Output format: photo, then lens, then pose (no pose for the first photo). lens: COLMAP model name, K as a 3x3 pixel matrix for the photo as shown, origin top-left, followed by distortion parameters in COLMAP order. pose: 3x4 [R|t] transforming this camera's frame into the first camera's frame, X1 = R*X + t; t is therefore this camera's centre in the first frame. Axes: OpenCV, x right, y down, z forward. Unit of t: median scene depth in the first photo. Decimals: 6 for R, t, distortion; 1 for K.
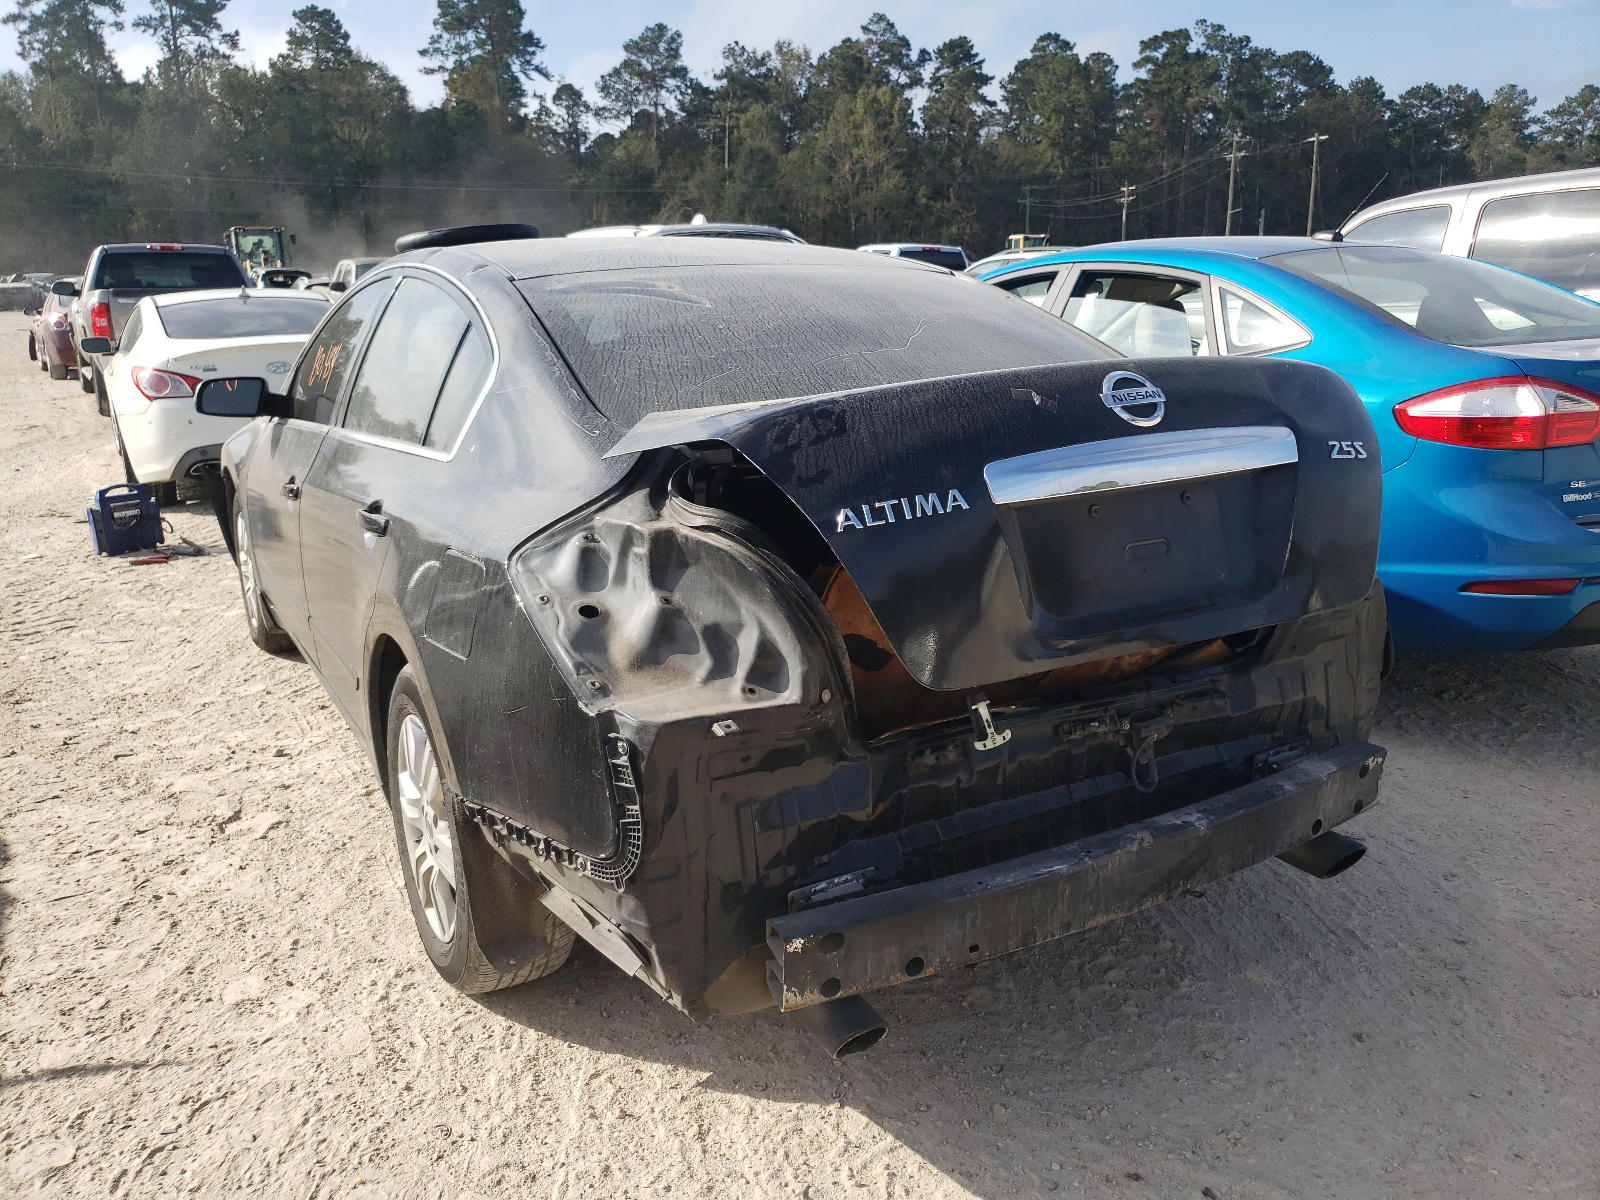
lens RADIAL K [[1278.2, 0, 798.8], [0, 1278.2, 627.1], [0, 0, 1]] dist [0.012934, 0.016061]
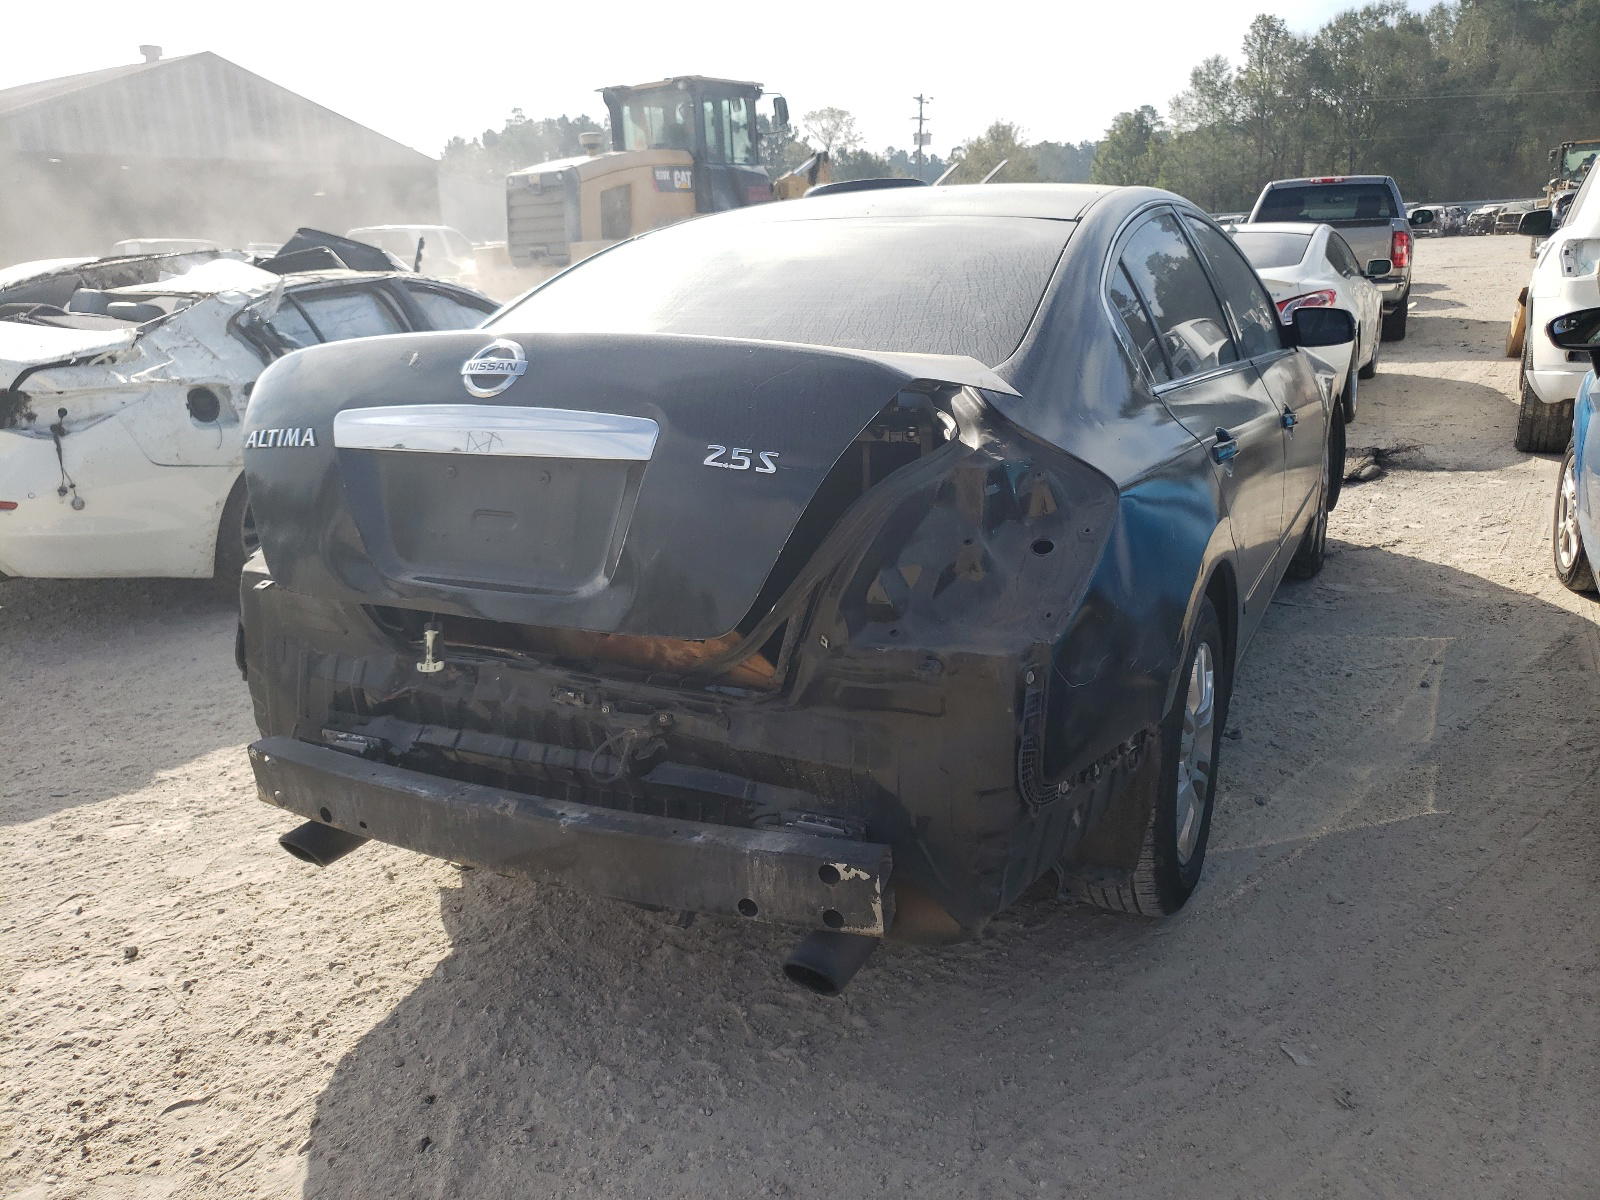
lens RADIAL K [[1299.4, 0, 805.0], [0, 1299.4, 597.8], [0, 0, 1]] dist [0.008513, 0.024513]
pose [[0.523155, 0.227383, -0.821344, 0.089850], [-0.202601, 0.969303, 0.139298, -0.013959], [0.827806, 0.093531, 0.553164, 0.046593]]
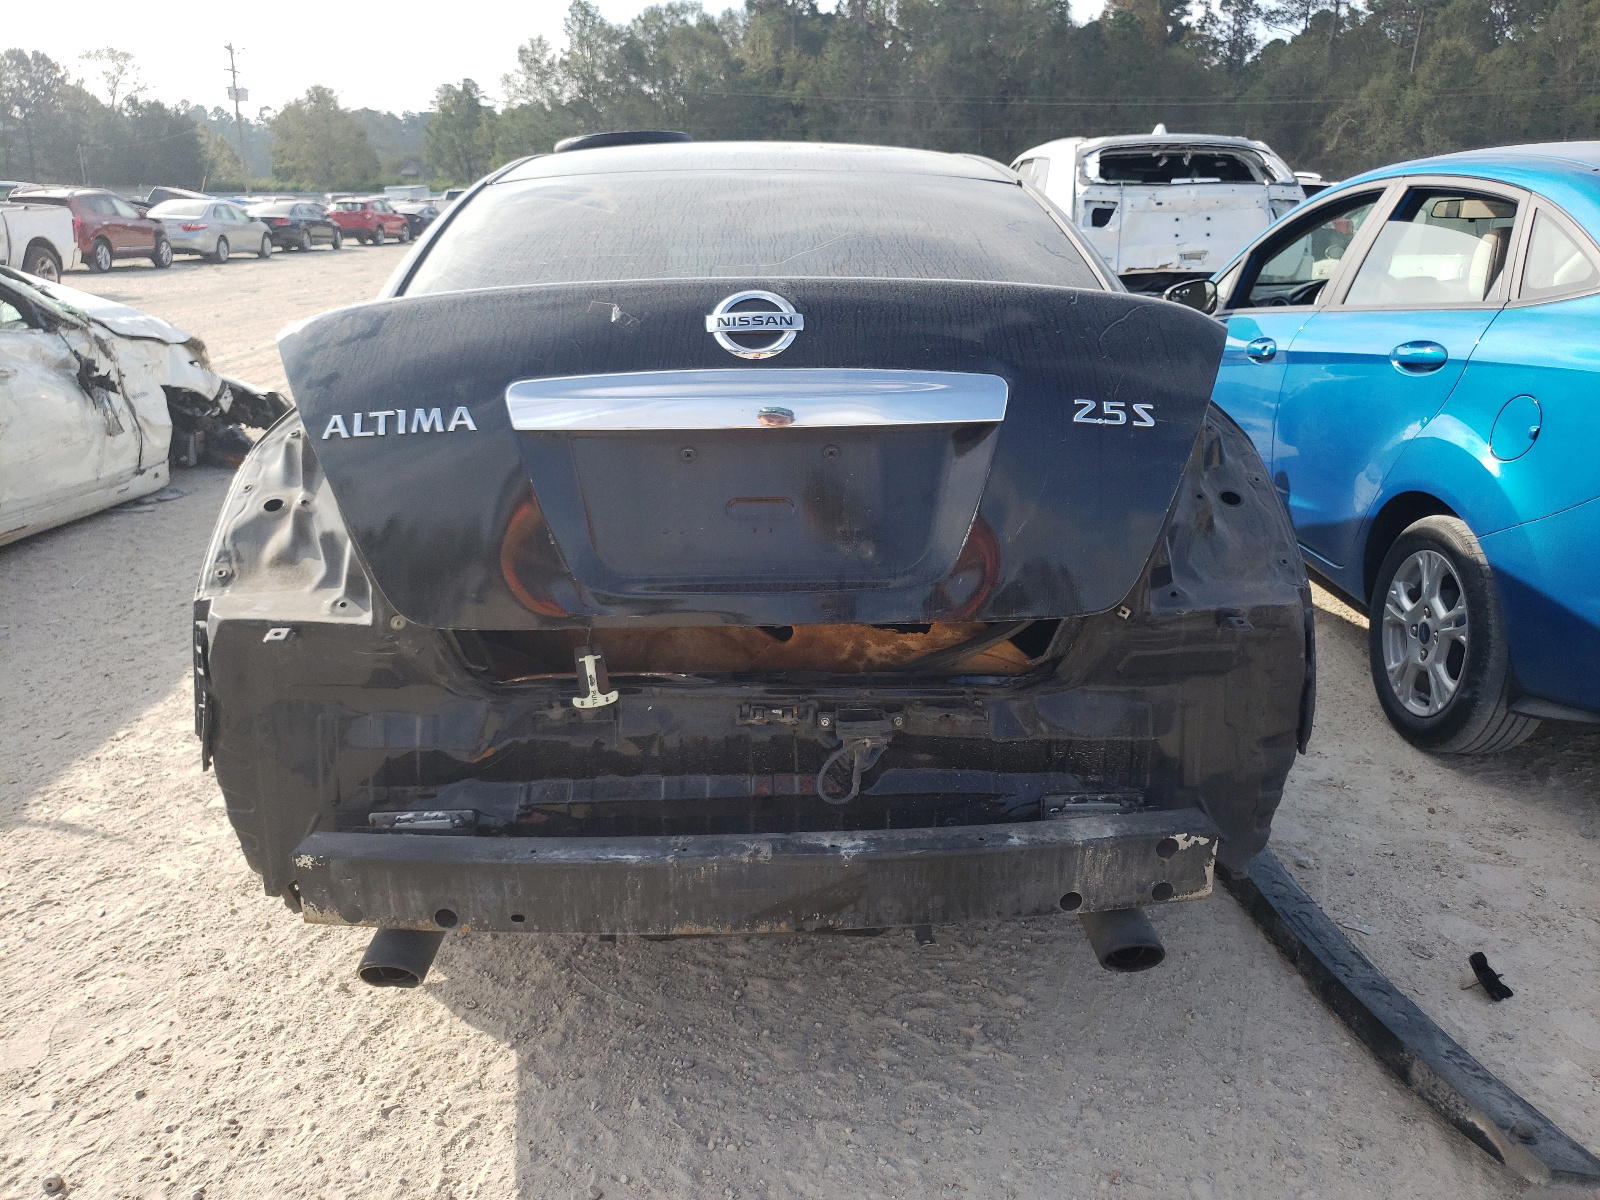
lens RADIAL K [[1307.1, 0, 800.0], [0, 1307.1, 600.0], [0, 0, 1]] dist [-0.015434, 0.068699]
pose [[0.874393, 0.157770, -0.458853, 0.049670], [-0.143124, 0.987449, 0.066783, -0.004427], [0.463631, 0.007278, 0.885999, 0.019041]]
